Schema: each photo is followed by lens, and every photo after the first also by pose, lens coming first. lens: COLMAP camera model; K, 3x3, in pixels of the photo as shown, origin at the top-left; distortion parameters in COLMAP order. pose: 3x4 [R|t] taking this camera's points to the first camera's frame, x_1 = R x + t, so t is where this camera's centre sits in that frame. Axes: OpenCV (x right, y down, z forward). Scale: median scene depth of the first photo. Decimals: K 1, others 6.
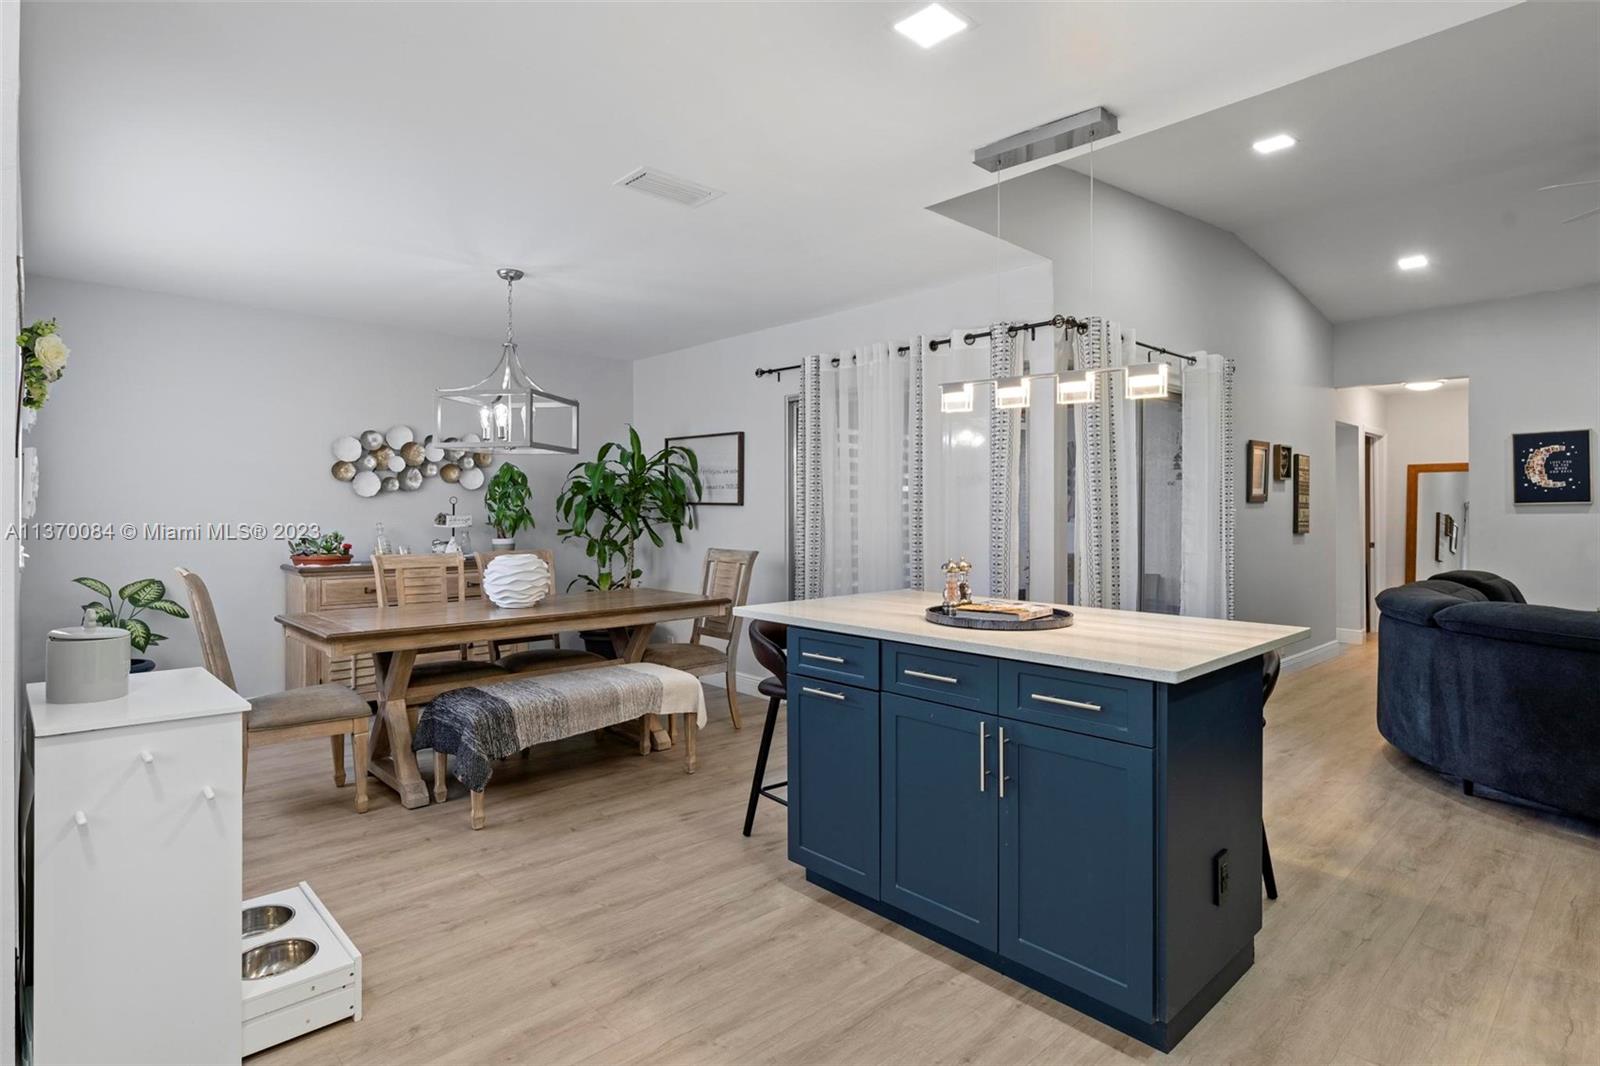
lens RADIAL K [[819.8, 0, 796.5], [0, 819.8, 513.2], [0, 0, 1]] dist [-0.001713, 0.000455]
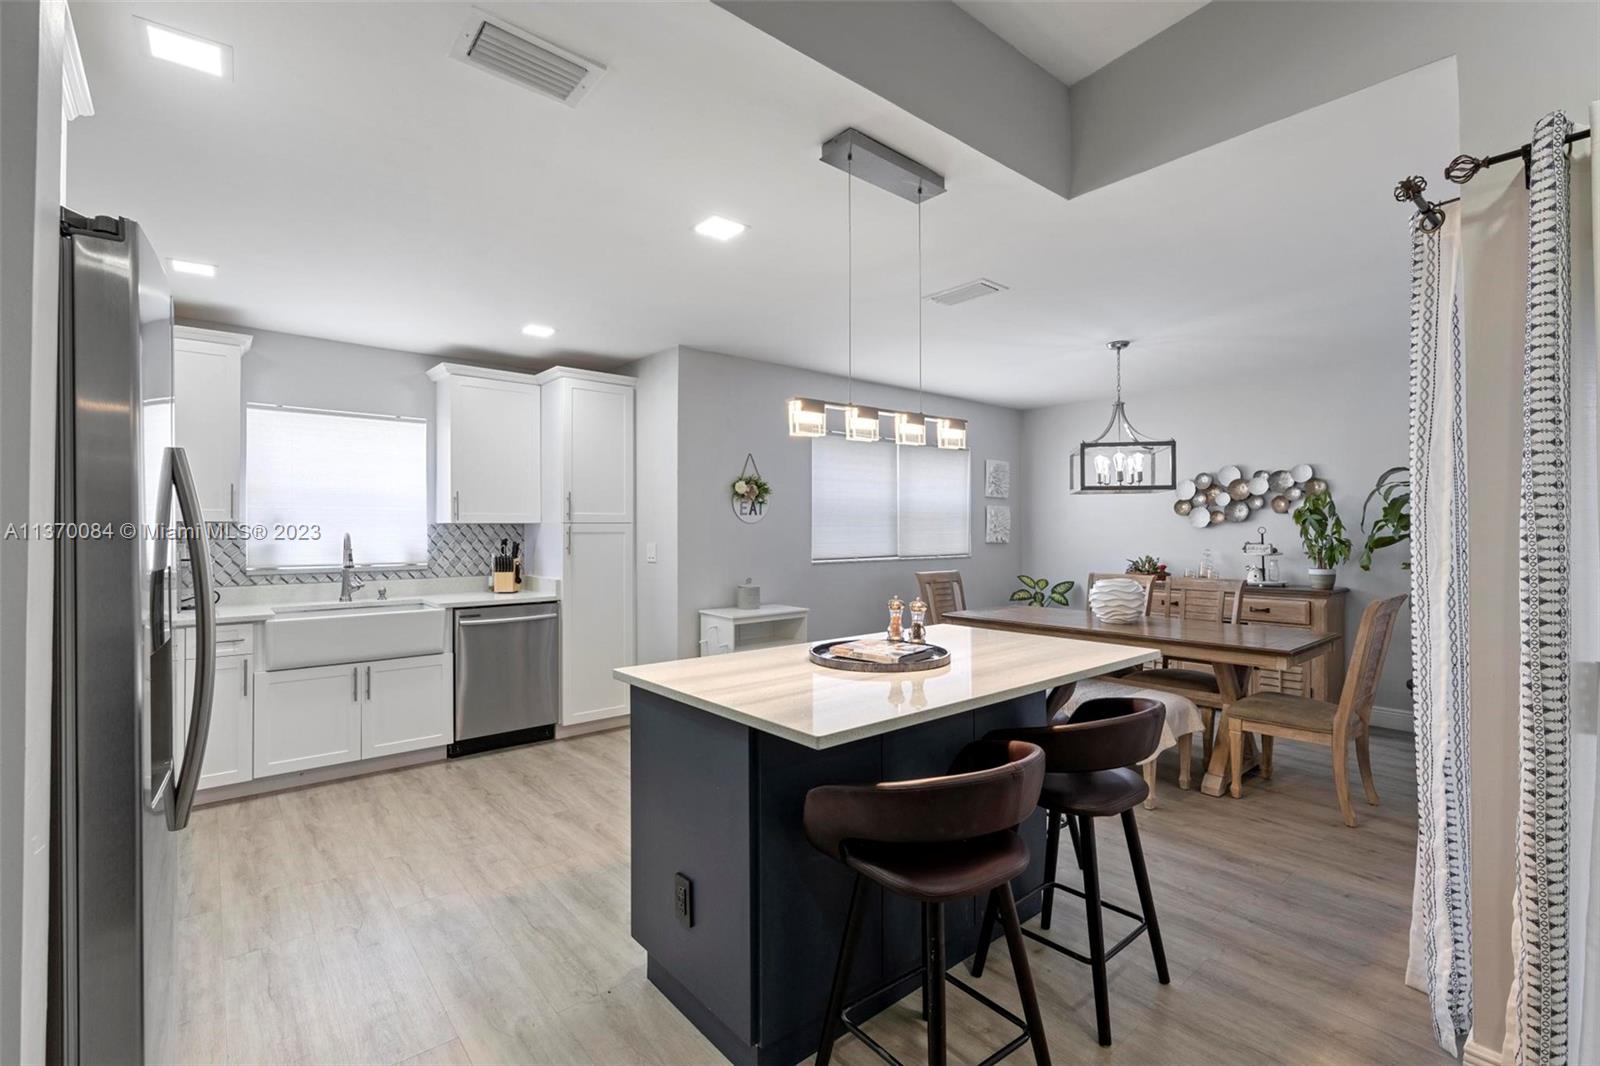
lens RADIAL K [[718.5, 0, 807.6], [0, 718.5, 527.5], [0, 0, 1]] dist [-0.009366, 0.002907]
pose [[-0.042569, -0.004786, -0.999082, 0.540319], [-0.003734, 0.999982, -0.004631, -0.012901], [0.999087, 0.003534, -0.042586, 0.447394]]
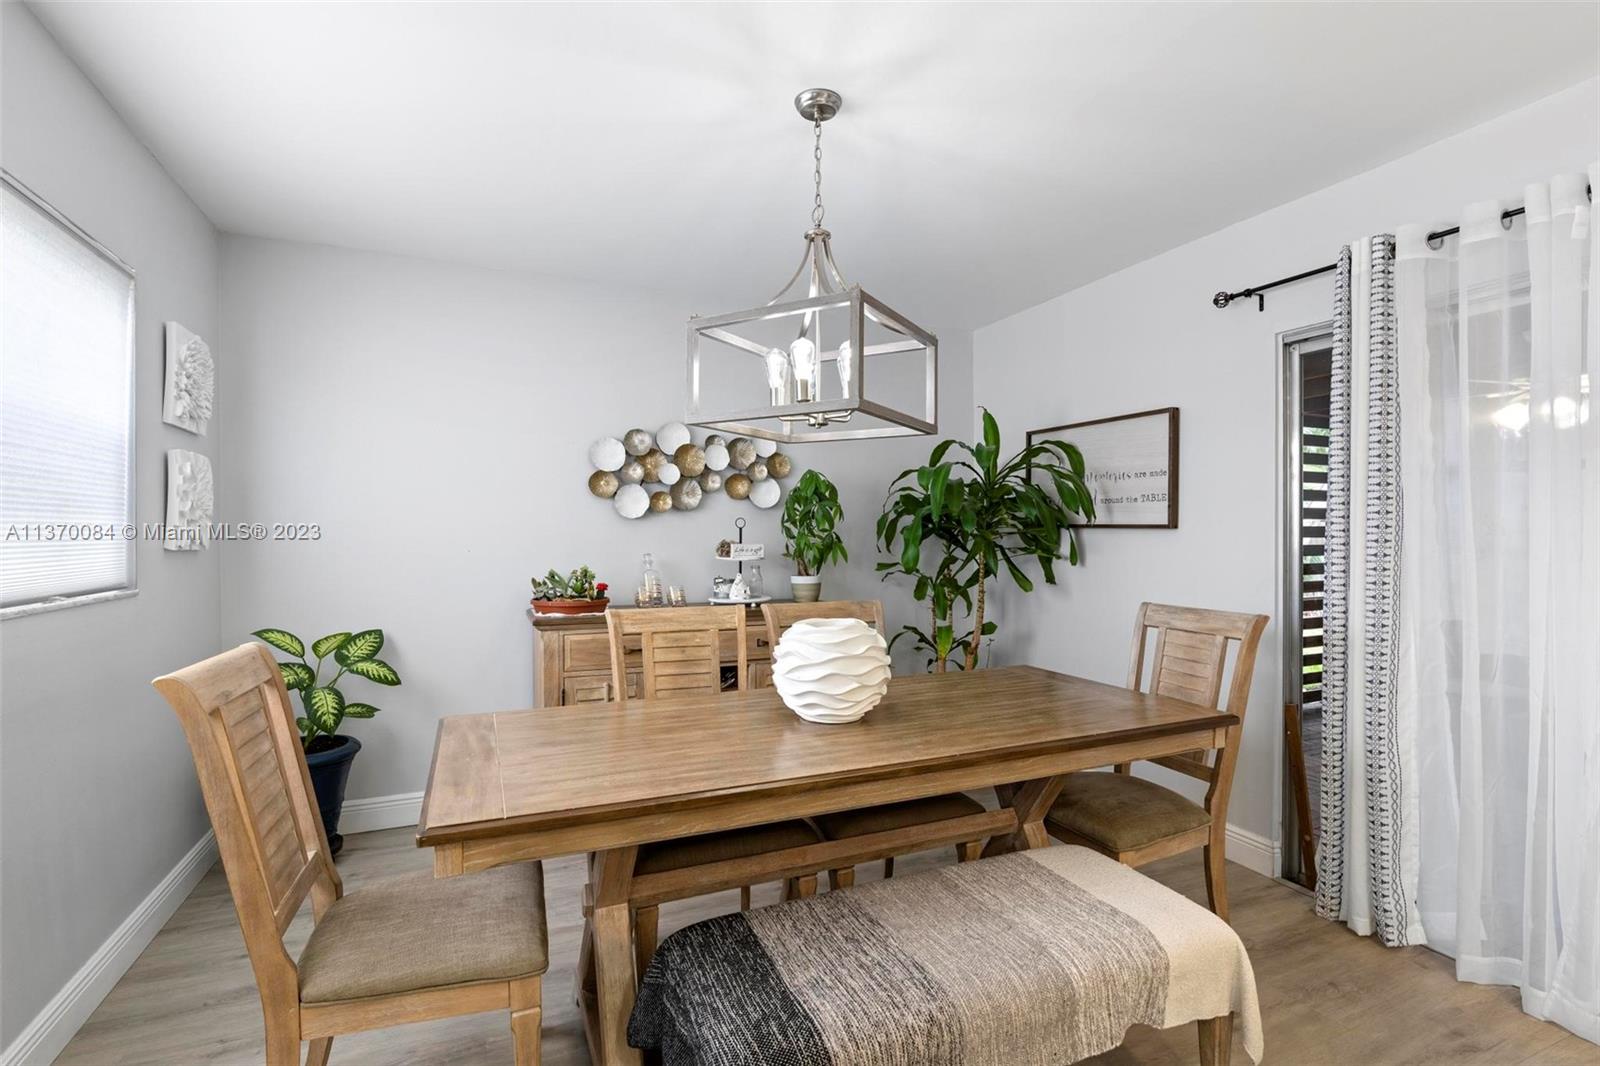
lens RADIAL K [[751.6, 0, 803.0], [0, 751.6, 532.8], [0, 0, 1]] dist [-0.011232, 0.001941]
pose [[0.941010, -0.002033, -0.338374, -0.143923], [-0.000181, 0.999979, -0.006511, -0.002716], [0.338380, 0.006188, 0.940989, 0.398401]]
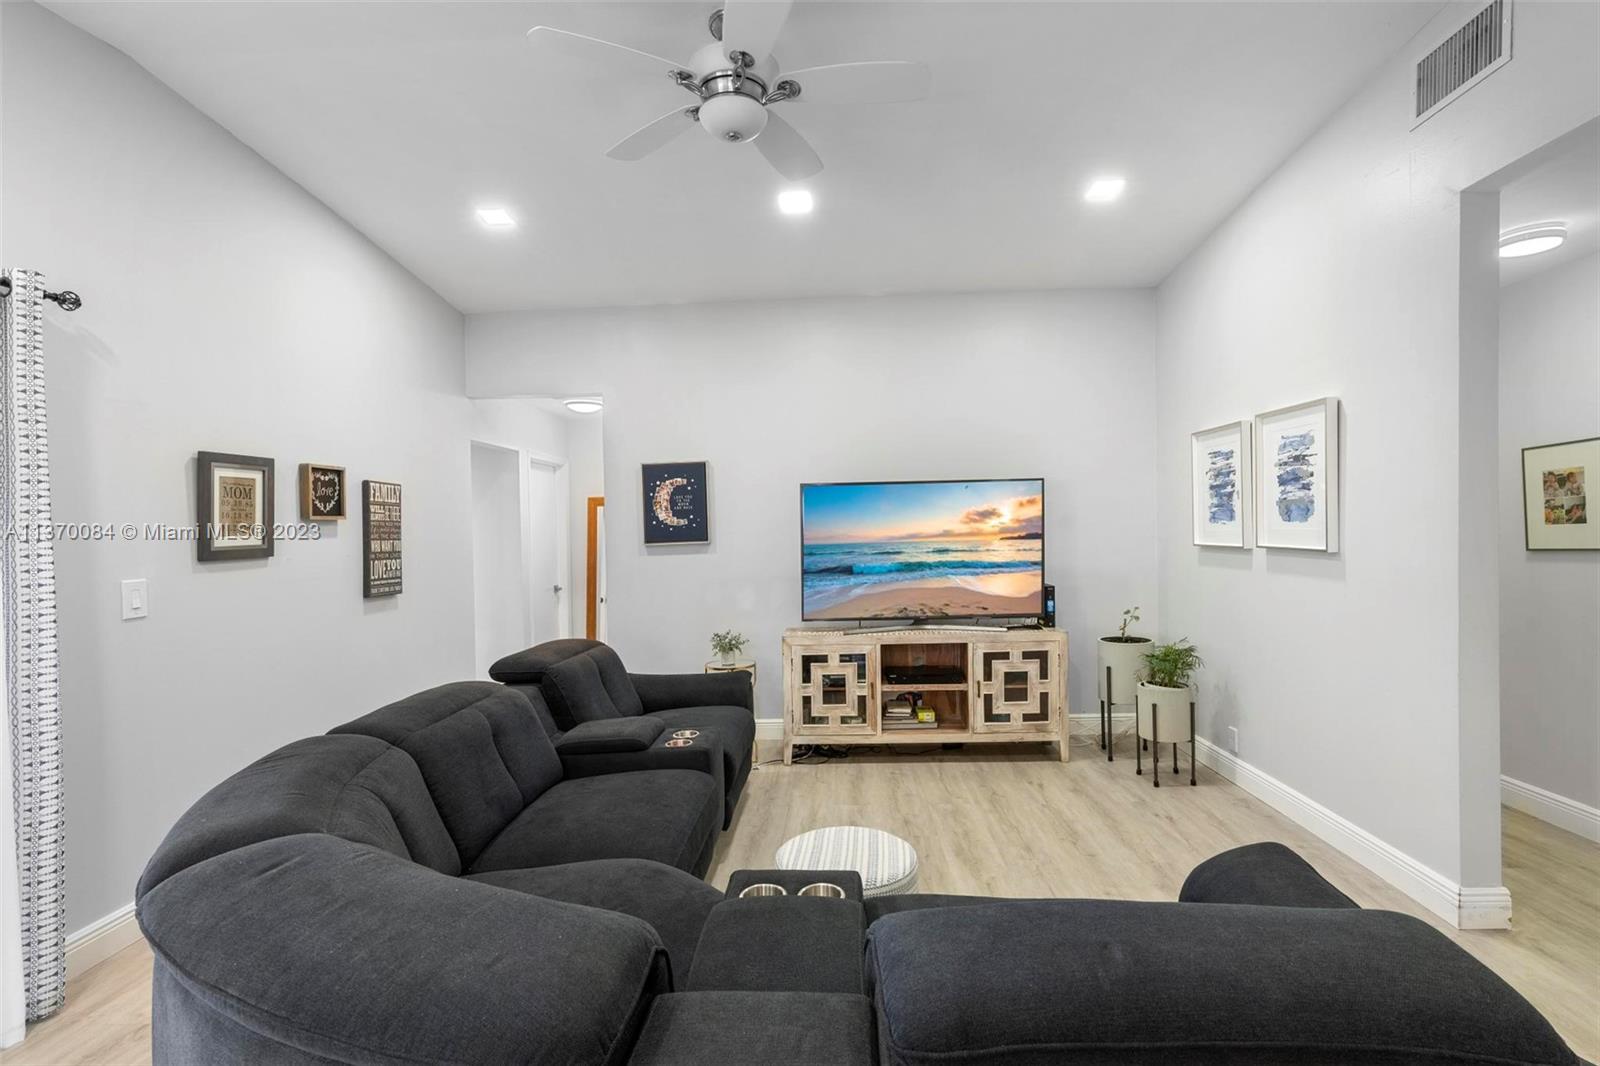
lens RADIAL K [[751.6, 0, 814.4], [0, 751.6, 543.8], [0, 0, 1]] dist [-0.011232, 0.001941]
pose [[0.700071, -0.031383, 0.713383, 0.495307], [0.025508, 0.999495, 0.018937, -0.025727], [-0.713618, 0.004940, 0.700518, 0.356796]]
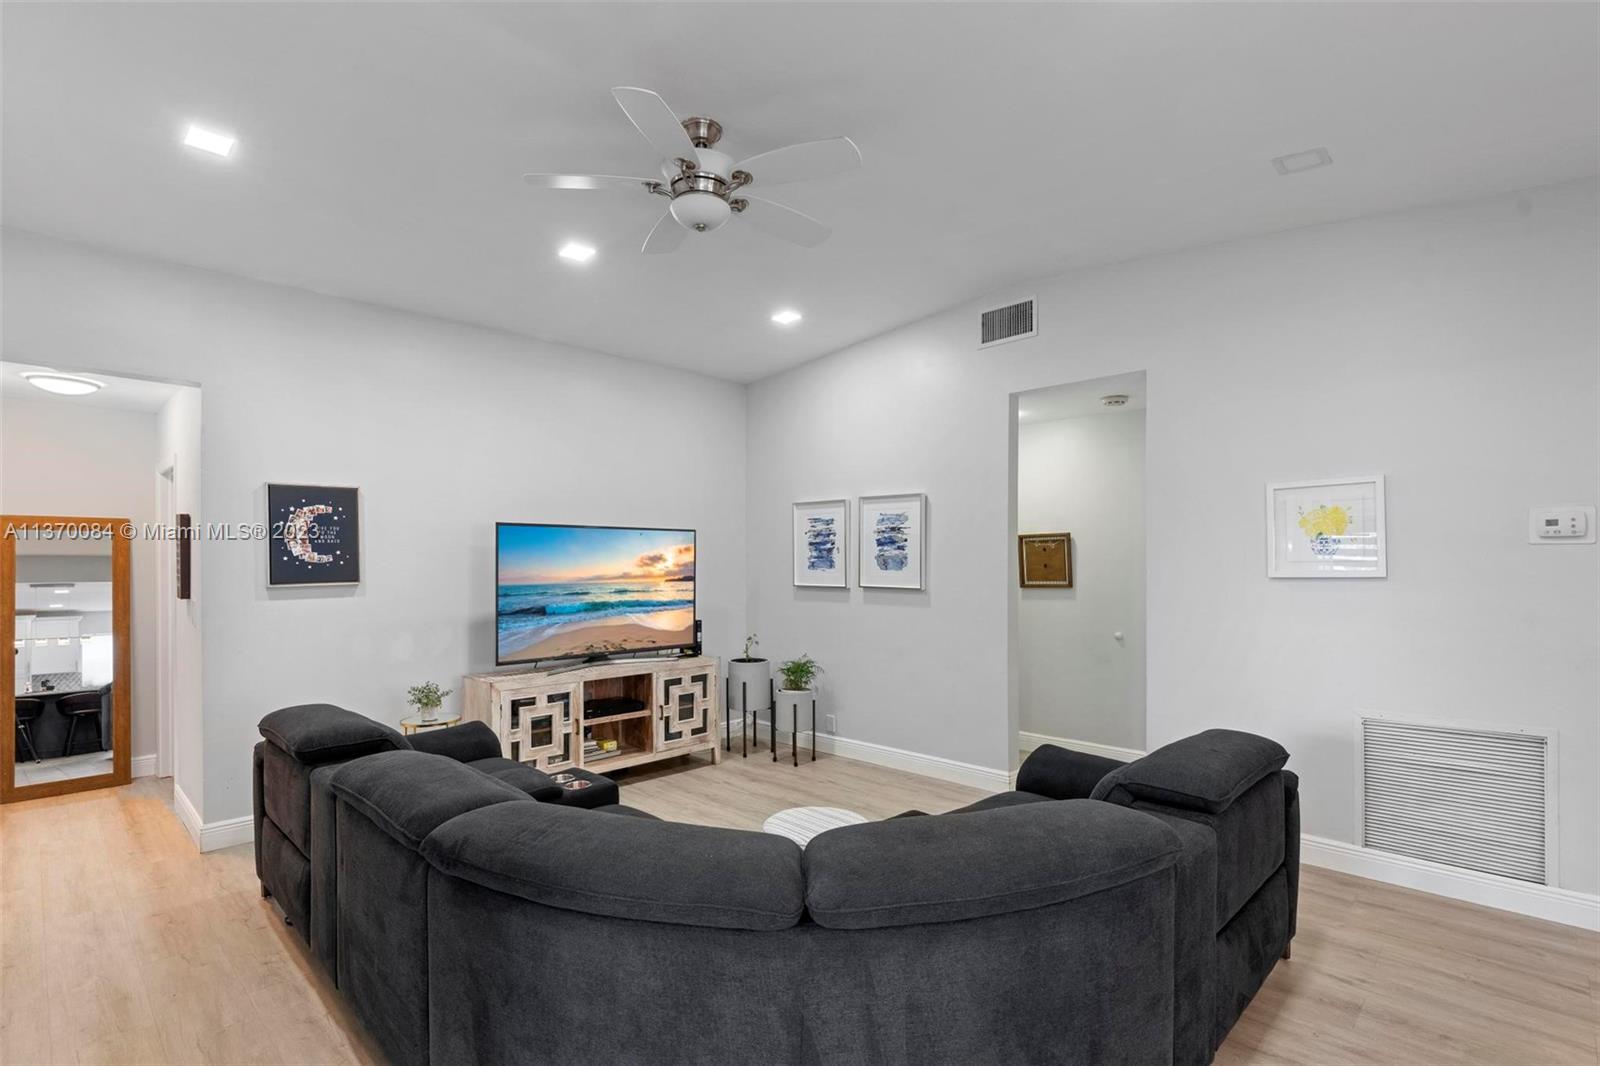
lens RADIAL K [[751.6, 0, 779.9], [0, 751.6, 562.2], [0, 0, 1]] dist [-0.011232, 0.001941]
pose [[-0.036524, 0.001344, 0.999332, 0.266118], [0.005884, 0.999982, -0.001130, -0.031788], [-0.999315, 0.005838, -0.036532, 0.682631]]
